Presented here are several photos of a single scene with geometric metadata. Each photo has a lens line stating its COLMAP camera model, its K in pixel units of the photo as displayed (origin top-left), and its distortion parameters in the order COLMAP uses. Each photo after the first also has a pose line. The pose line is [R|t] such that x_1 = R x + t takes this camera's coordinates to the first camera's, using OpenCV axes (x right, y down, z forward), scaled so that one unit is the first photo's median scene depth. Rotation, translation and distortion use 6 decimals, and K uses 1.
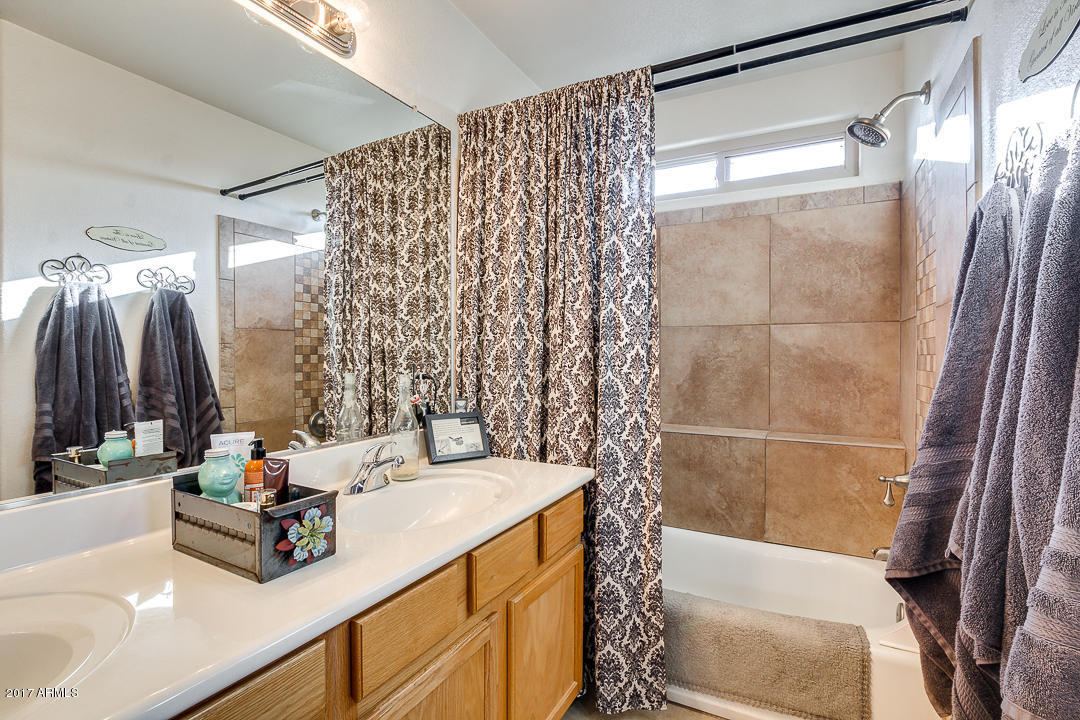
lens RADIAL K [[505.0, 0, 523.4], [0, 505.0, 357.8], [0, 0, 1]] dist [-0.025687, -0.001346]
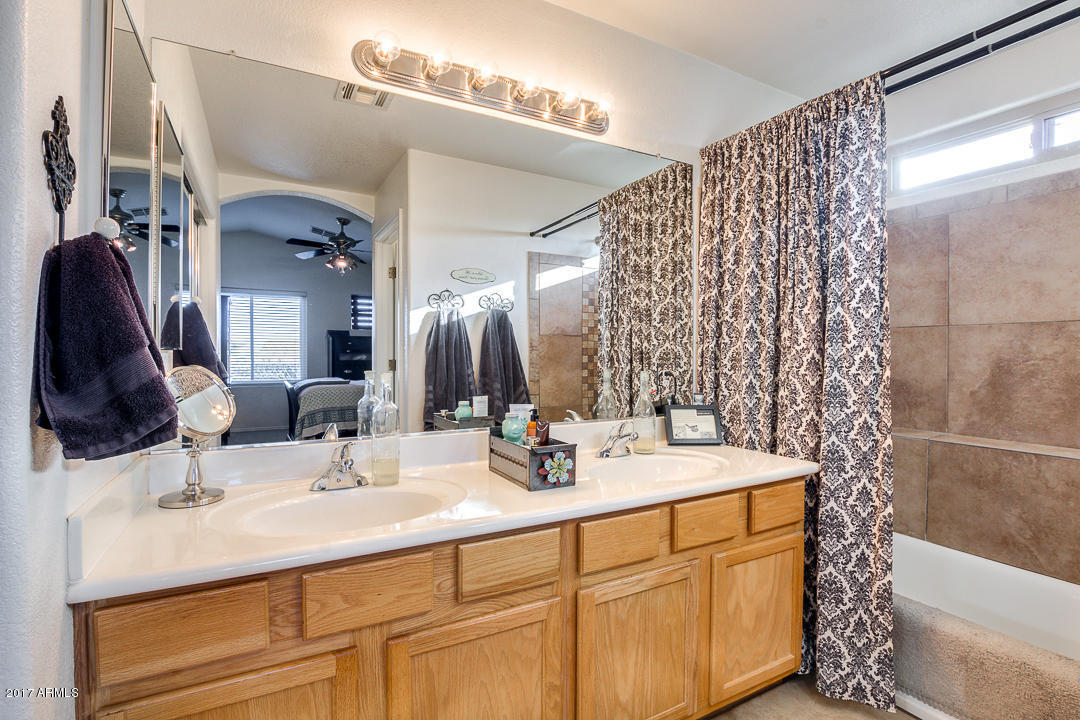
lens RADIAL K [[505.0, 0, 537.6], [0, 505.0, 358.8], [0, 0, 1]] dist [-0.025687, -0.001346]
pose [[0.849209, 0.006577, -0.528016, 0.182088], [-0.006646, 0.999976, 0.001768, 0.001133], [0.528016, 0.002007, 0.849232, -0.199967]]
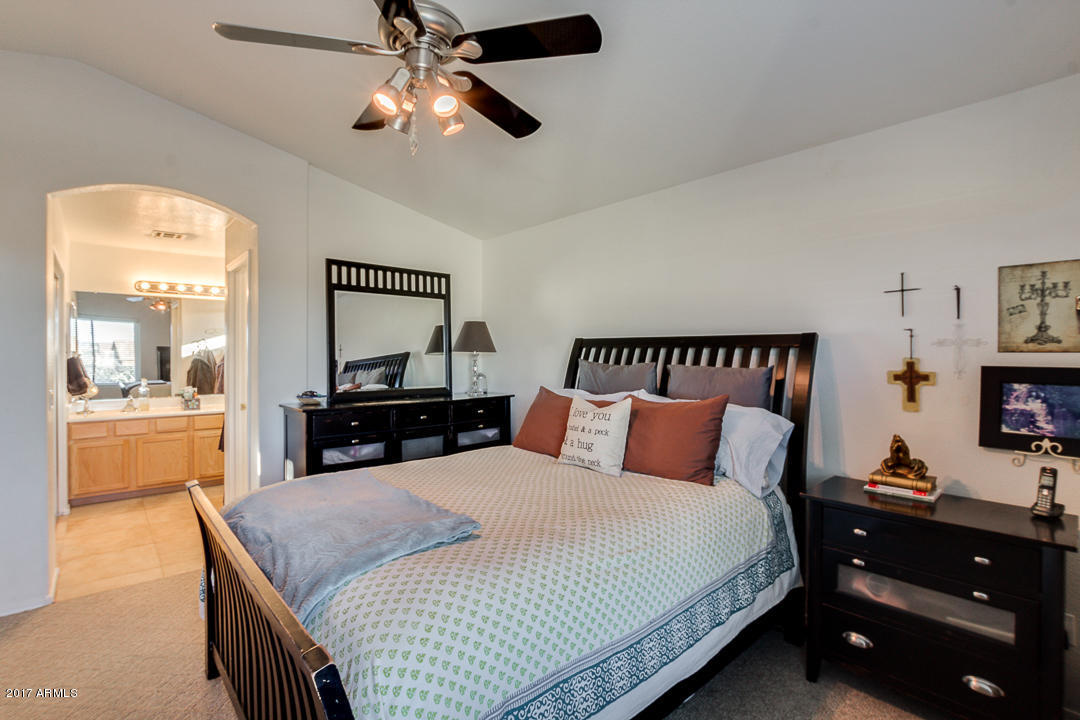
lens RADIAL K [[505.0, 0, 536.5], [0, 505.0, 356.4], [0, 0, 1]] dist [-0.025687, -0.001346]
pose [[0.944285, 0.002490, -0.329118, 2.653483], [-0.002558, 0.999997, 0.000225, -0.117865], [0.329118, 0.000630, 0.944289, -1.619826]]
